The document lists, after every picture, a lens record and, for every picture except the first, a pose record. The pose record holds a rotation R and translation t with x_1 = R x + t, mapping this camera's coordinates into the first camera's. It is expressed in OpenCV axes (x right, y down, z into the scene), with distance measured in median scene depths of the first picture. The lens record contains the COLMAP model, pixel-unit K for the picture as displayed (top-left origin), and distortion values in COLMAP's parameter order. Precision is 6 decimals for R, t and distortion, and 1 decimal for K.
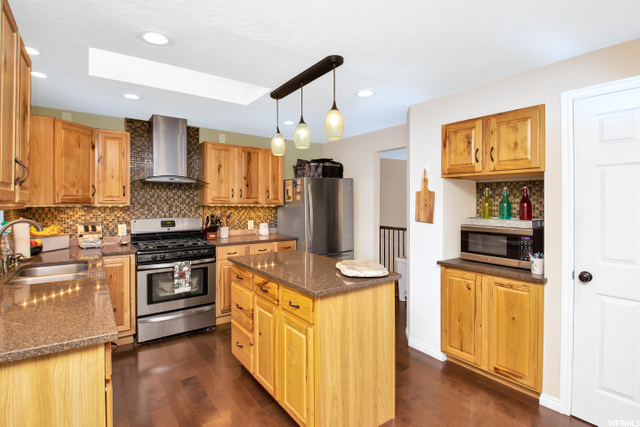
lens RADIAL K [[305.2, 0, 322.3], [0, 305.2, 202.7], [0, 0, 1]] dist [-0.008716, -0.016233]
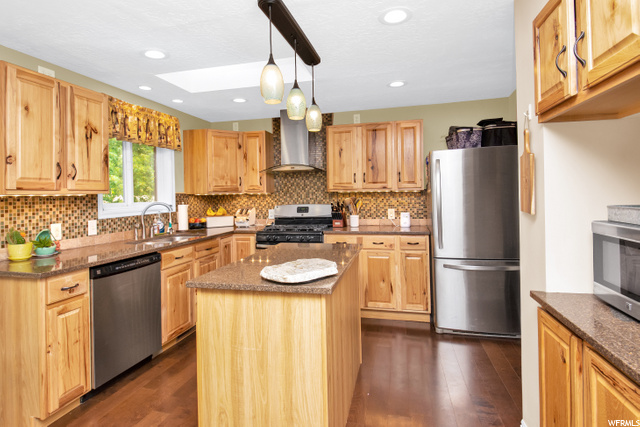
lens RADIAL K [[337.6, 0, 322.4], [0, 337.6, 203.5], [0, 0, 1]] dist [0.012691, -0.000792]
pose [[0.637456, 0.004804, -0.770472, 0.450526], [0.021640, 0.999474, 0.024136, 0.019887], [0.770183, -0.032059, 0.637017, 0.298376]]
